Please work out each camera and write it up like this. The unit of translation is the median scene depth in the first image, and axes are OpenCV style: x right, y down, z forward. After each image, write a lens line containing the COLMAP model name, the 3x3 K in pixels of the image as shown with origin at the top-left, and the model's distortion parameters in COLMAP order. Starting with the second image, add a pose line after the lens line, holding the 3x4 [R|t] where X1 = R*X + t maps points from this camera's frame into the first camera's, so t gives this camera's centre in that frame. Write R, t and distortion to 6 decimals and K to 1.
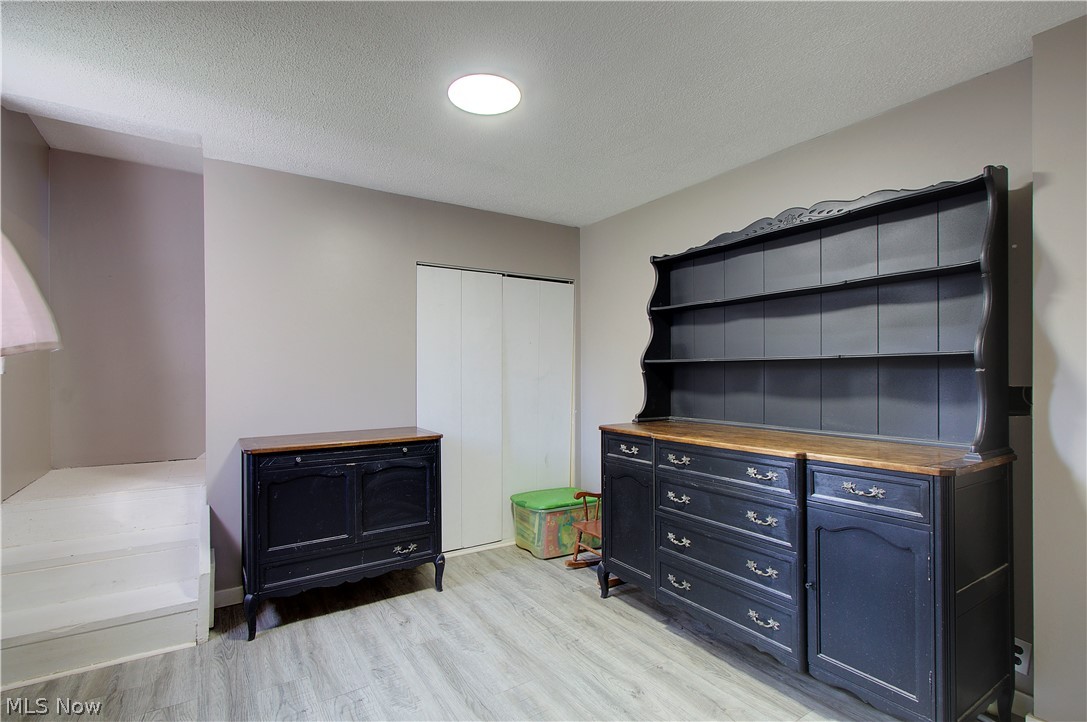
lens RADIAL K [[507.1, 0, 546.2], [0, 507.1, 372.3], [0, 0, 1]] dist [0.000148, 0.000867]
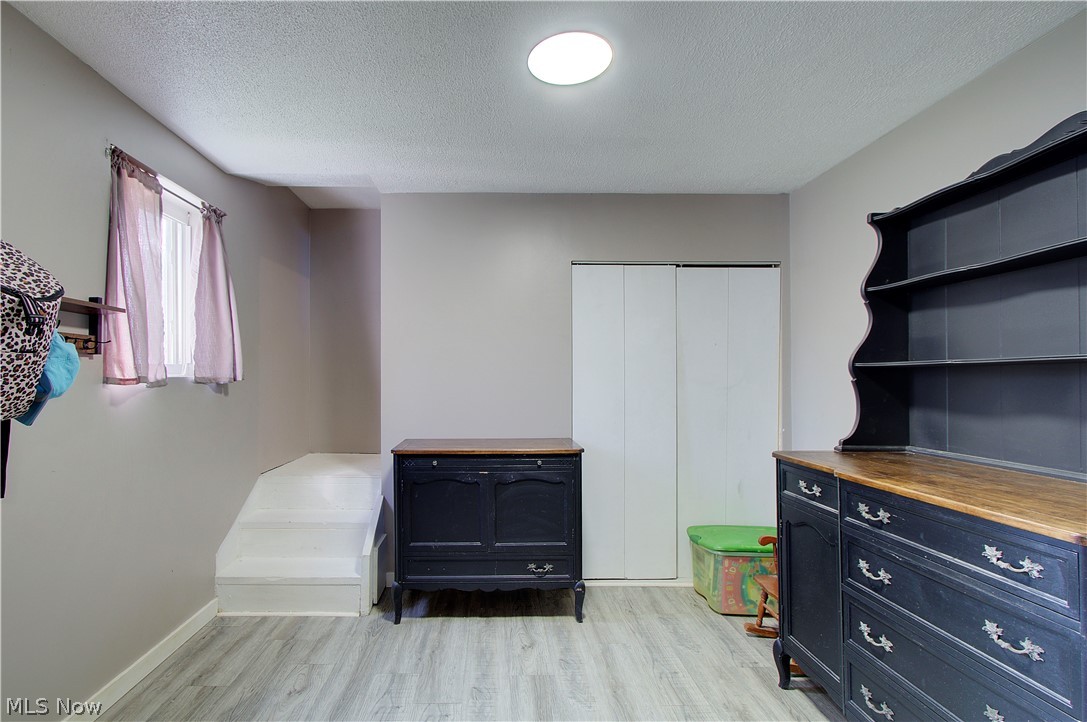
lens RADIAL K [[522.4, 0, 491.8], [0, 522.4, 366.0], [0, 0, 1]] dist [-0.004376, 0.000799]
pose [[0.834819, -0.014810, -0.550326, 0.190466], [0.002353, 0.999725, -0.023334, -0.004387], [0.550520, 0.018185, 0.834624, 0.135500]]
